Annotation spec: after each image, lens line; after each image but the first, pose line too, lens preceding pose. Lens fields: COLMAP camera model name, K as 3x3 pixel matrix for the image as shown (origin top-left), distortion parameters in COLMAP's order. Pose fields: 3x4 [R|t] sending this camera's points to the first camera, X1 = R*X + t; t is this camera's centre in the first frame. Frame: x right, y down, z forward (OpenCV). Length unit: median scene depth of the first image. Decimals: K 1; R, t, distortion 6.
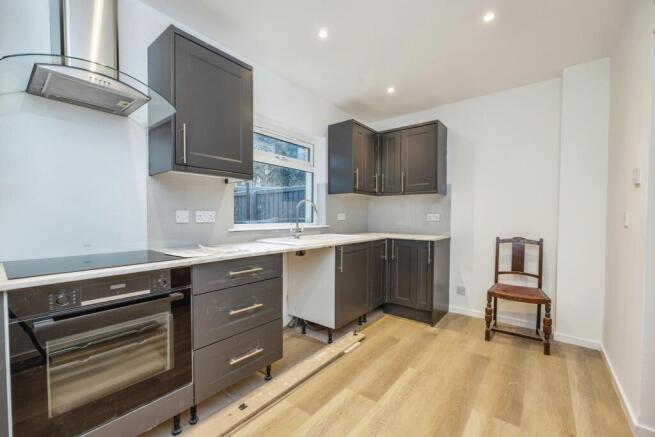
lens RADIAL K [[271.0, 0, 327.6], [0, 271.0, 226.7], [0, 0, 1]] dist [0.001278, 0.000097]
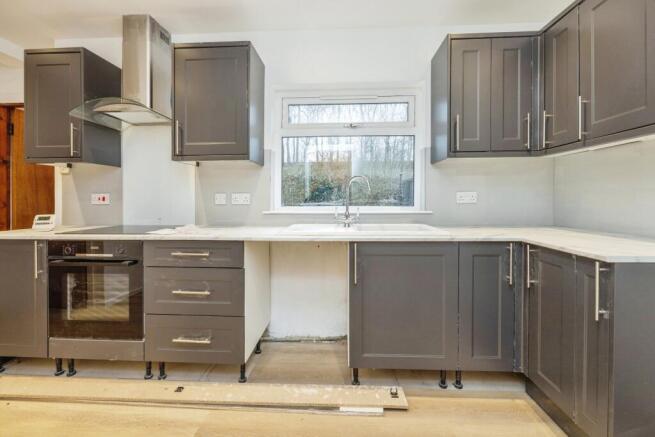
lens RADIAL K [[262.4, 0, 327.1], [0, 262.4, 208.4], [0, 0, 1]] dist [-0.000522, -0.000173]
pose [[0.585122, 0.019828, -0.810703, 0.575421], [-0.025328, 0.999660, 0.006169, -0.013771], [0.810550, 0.016924, 0.585426, 0.645161]]
